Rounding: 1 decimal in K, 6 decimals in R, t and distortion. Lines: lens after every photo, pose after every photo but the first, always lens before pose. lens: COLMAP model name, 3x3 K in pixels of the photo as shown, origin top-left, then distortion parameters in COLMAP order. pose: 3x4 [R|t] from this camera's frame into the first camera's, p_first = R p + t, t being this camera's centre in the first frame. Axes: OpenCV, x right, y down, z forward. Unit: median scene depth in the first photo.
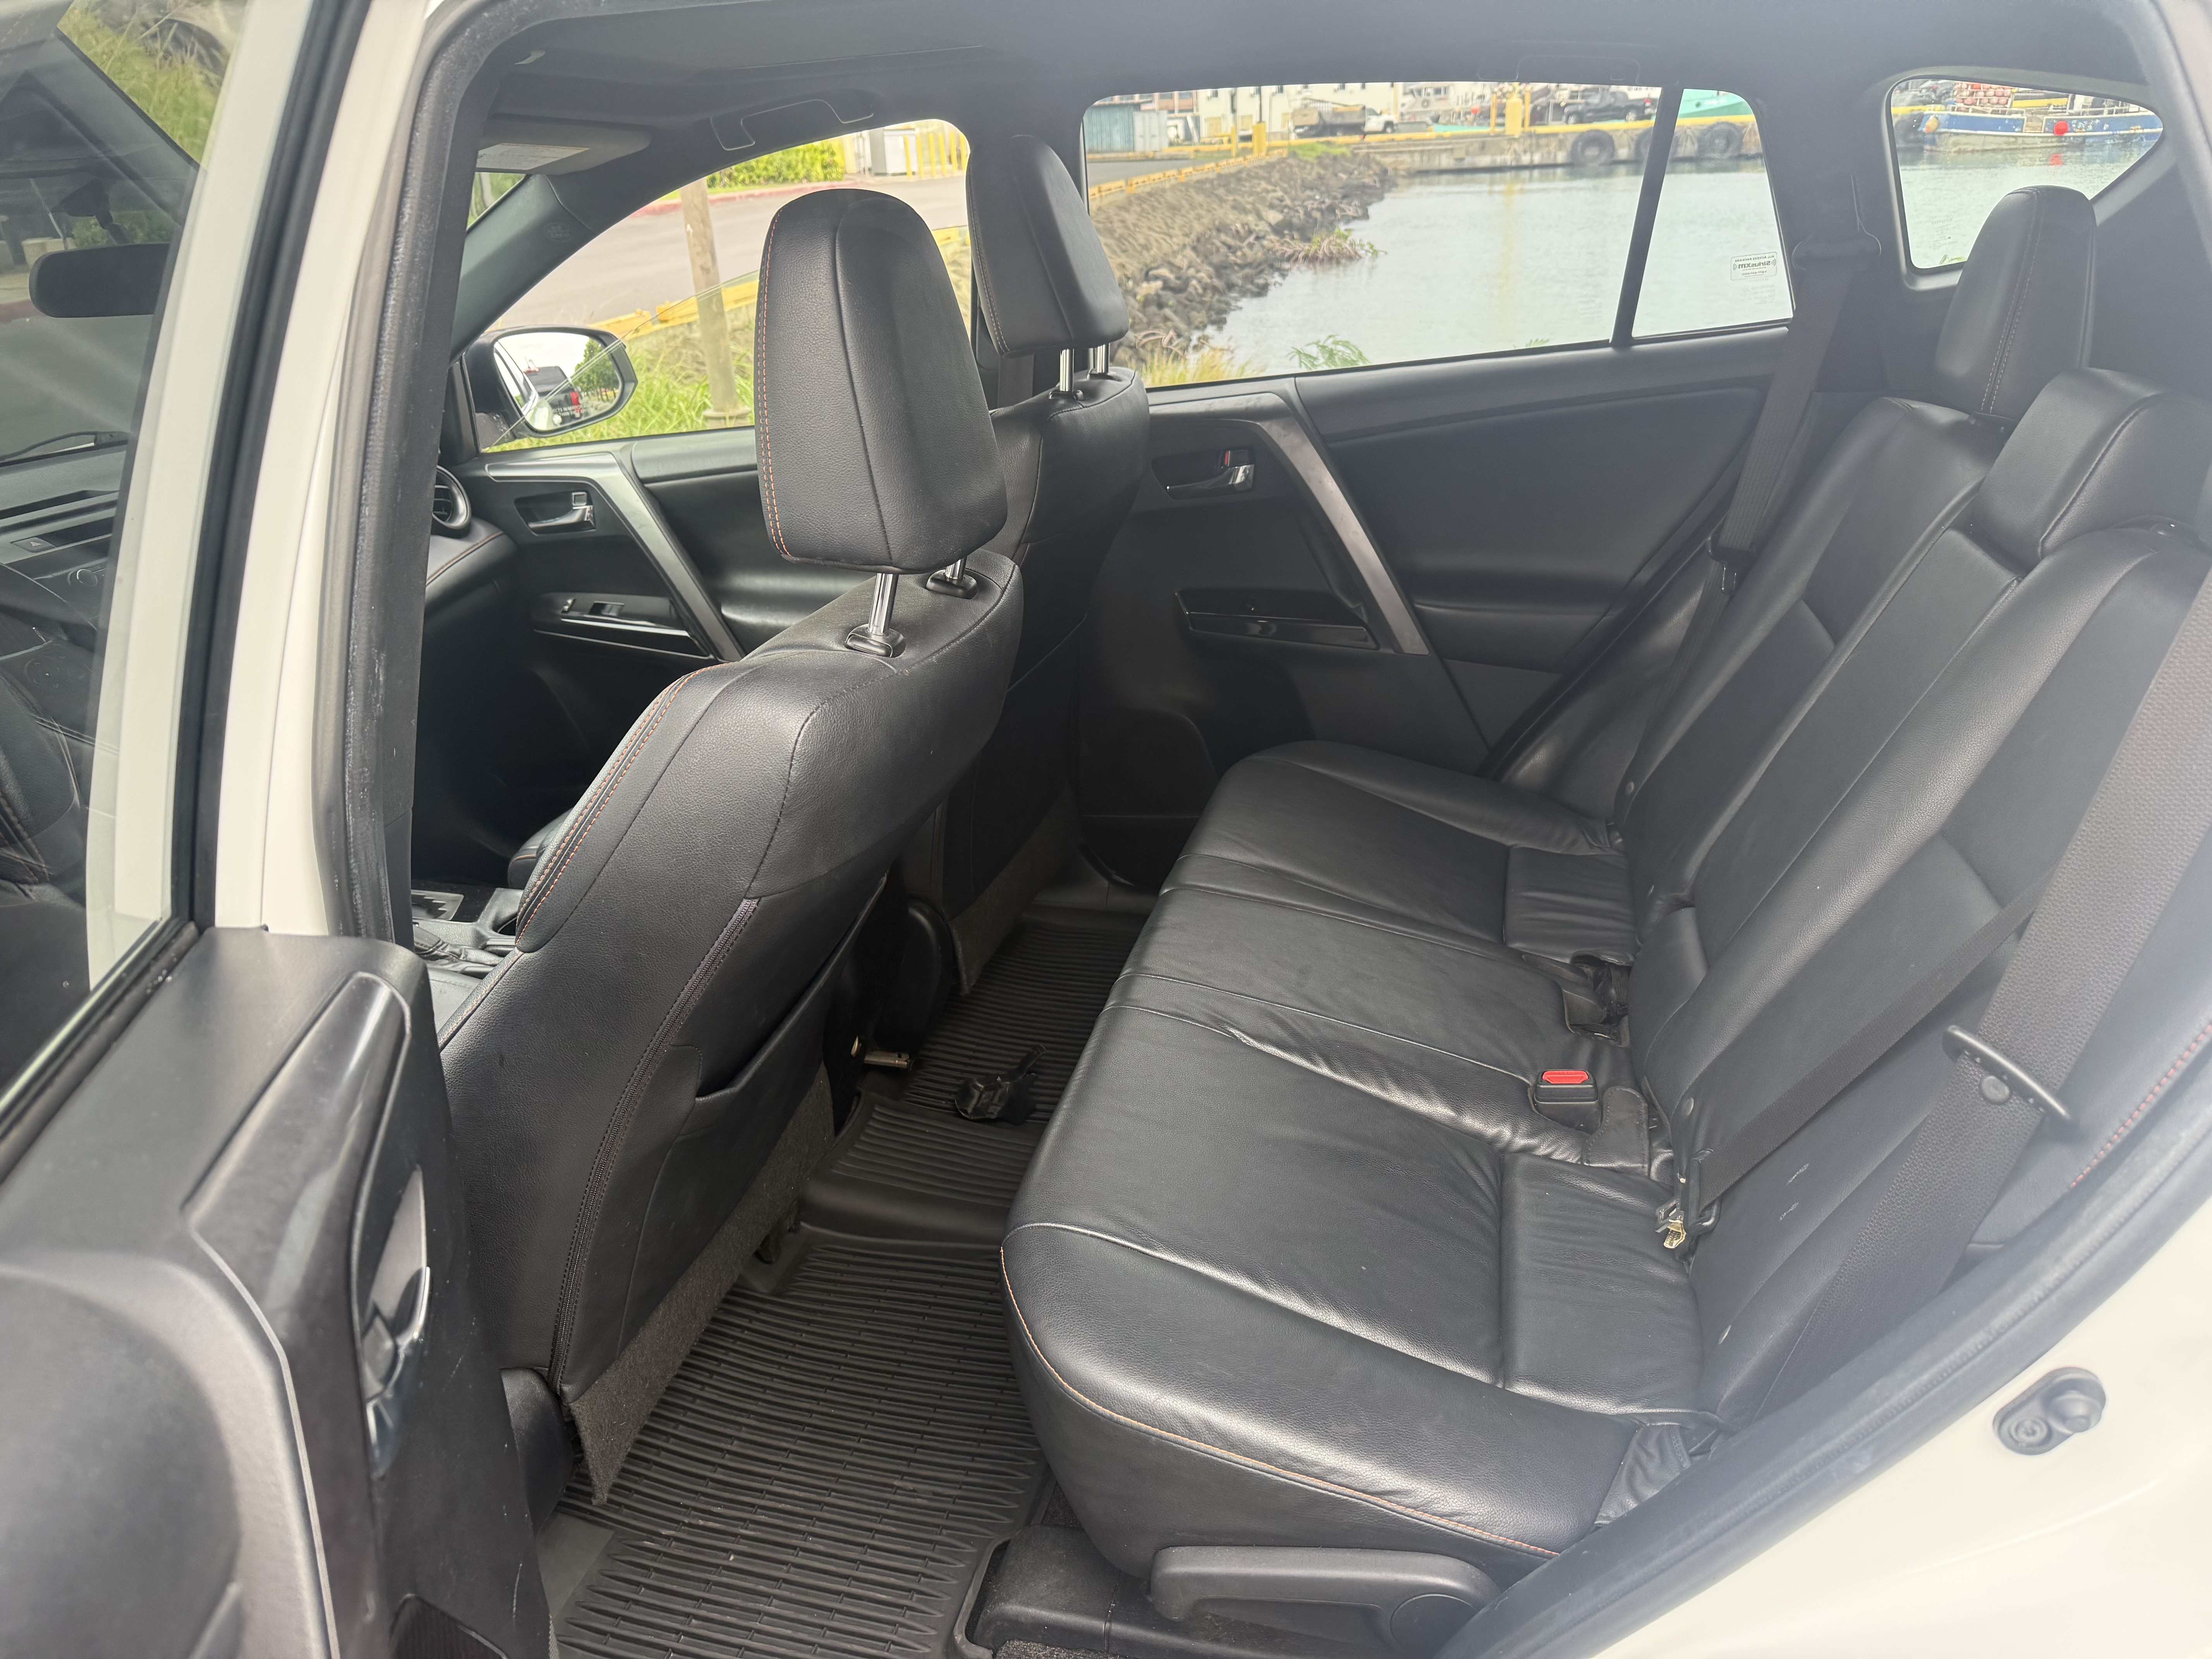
lens RADIAL K [[1539.2, 0, 1106.0], [0, 1539.2, 829.5], [0, 0, 1]] dist [-0.003513, -0.000396]
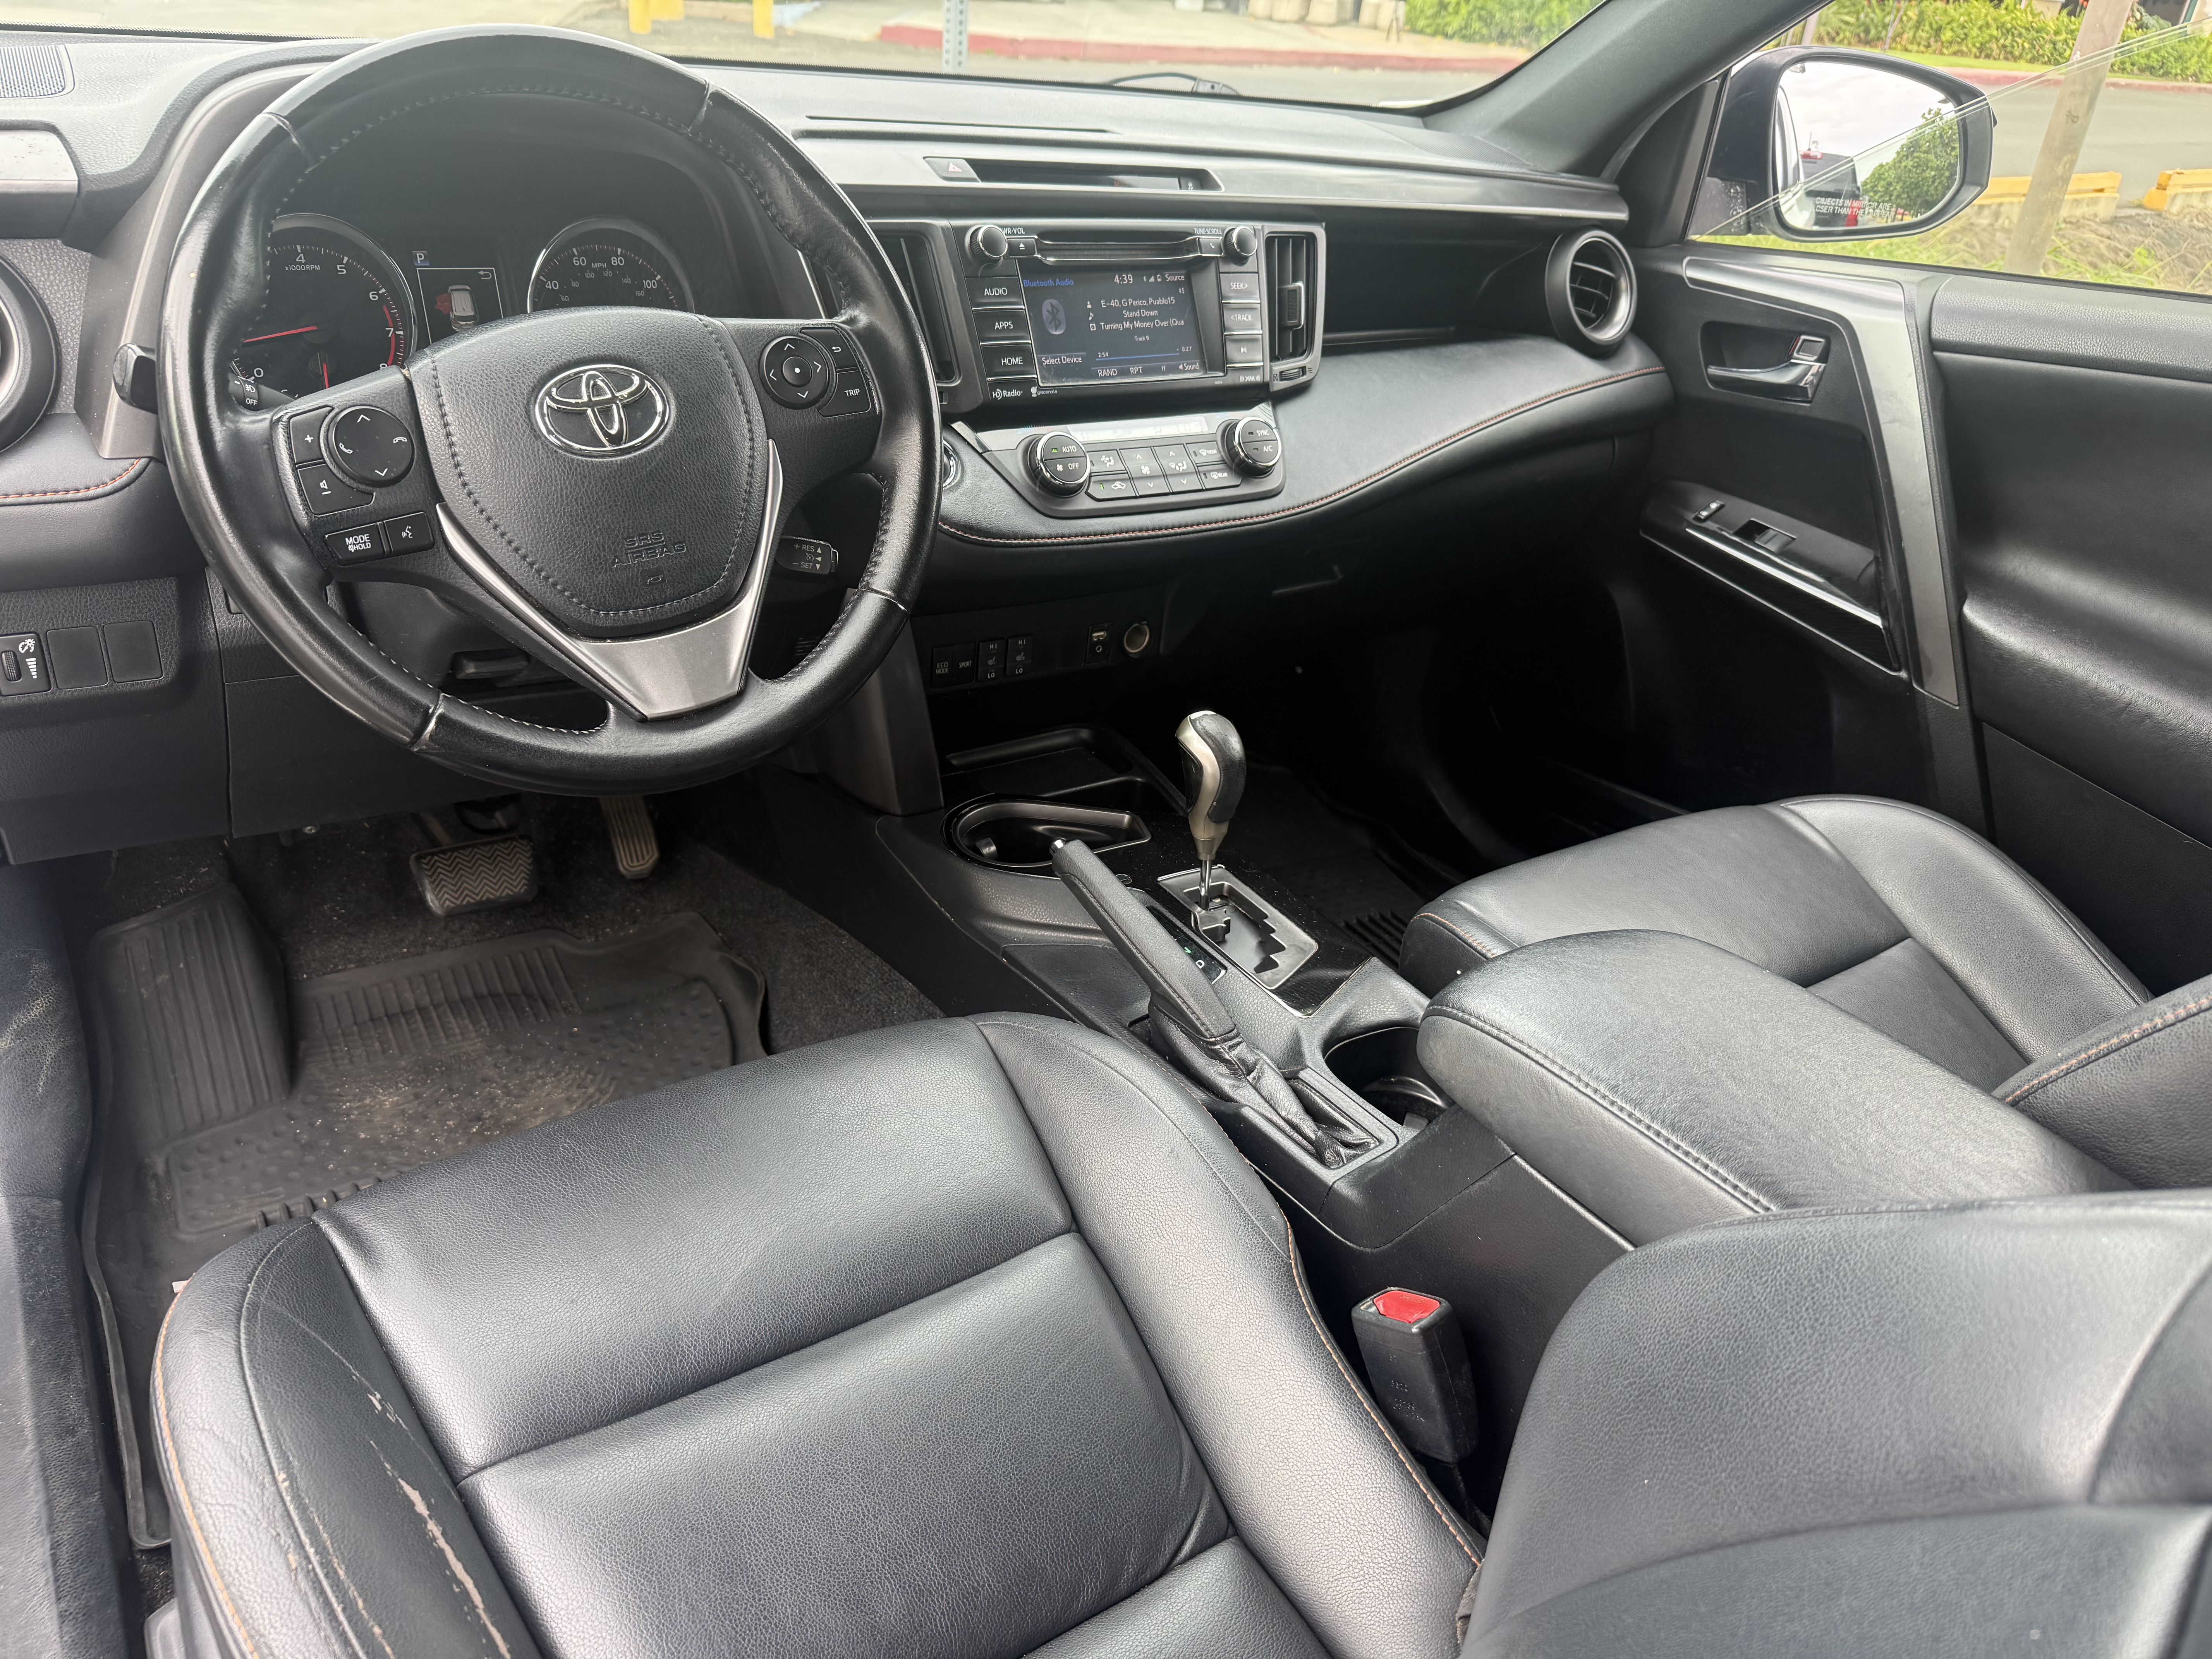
lens RADIAL K [[1539.2, 0, 1106.0], [0, 1539.2, 829.5], [0, 0, 1]] dist [-0.003513, -0.000396]
pose [[0.727937, 0.421276, -0.540958, -0.139828], [-0.374438, 0.905190, 0.201064, -0.064332], [0.574373, 0.056193, 0.816663, 0.368830]]
